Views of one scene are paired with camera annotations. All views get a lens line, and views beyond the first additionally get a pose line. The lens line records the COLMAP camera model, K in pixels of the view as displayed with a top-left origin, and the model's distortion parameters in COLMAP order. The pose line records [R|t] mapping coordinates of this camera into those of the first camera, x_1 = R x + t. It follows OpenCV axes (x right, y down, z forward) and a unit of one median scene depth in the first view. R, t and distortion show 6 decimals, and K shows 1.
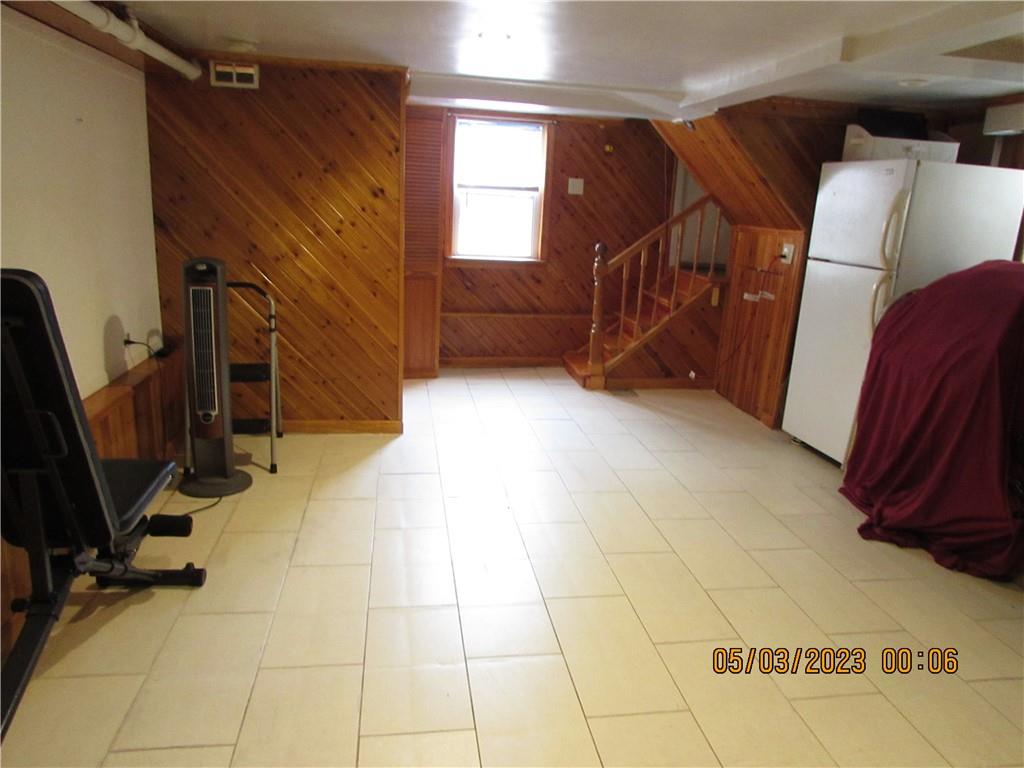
lens RADIAL K [[729.8, 0, 515.8], [0, 729.8, 386.1], [0, 0, 1]] dist [-0.023151, 0.010760]
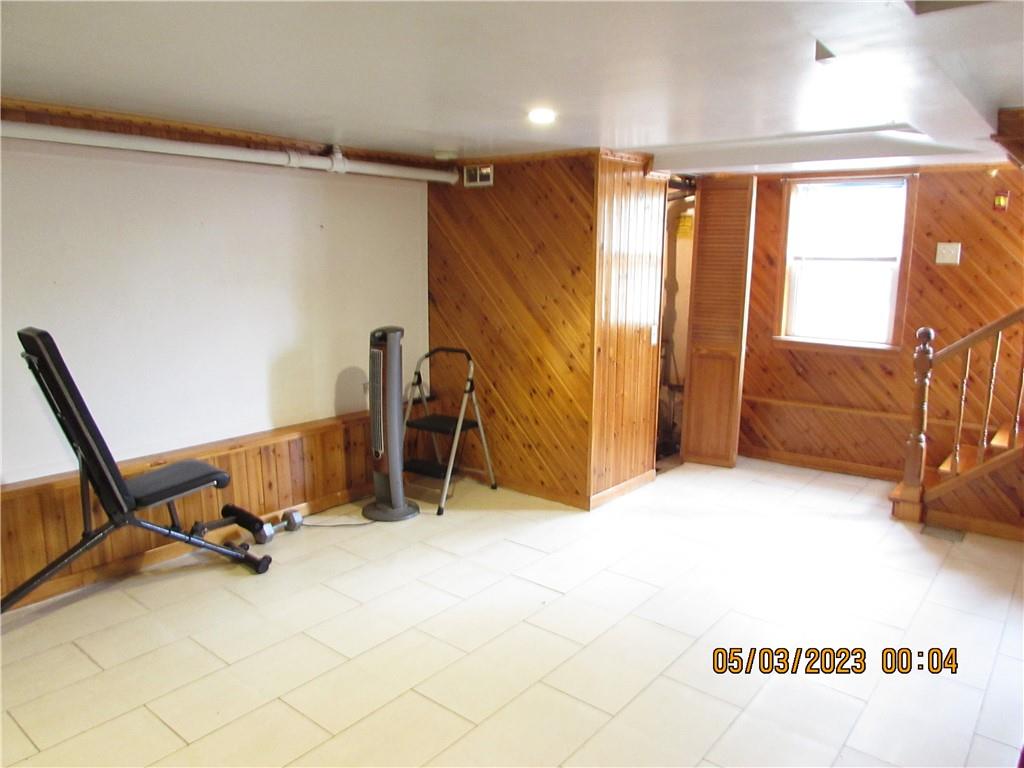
lens RADIAL K [[729.8, 0, 516.1], [0, 729.8, 384.5], [0, 0, 1]] dist [-0.023151, 0.010760]
pose [[0.672063, 0.090106, -0.734992, 0.374517], [-0.163948, 0.986042, -0.029027, -0.045239], [0.722117, 0.140008, 0.677455, 0.189374]]
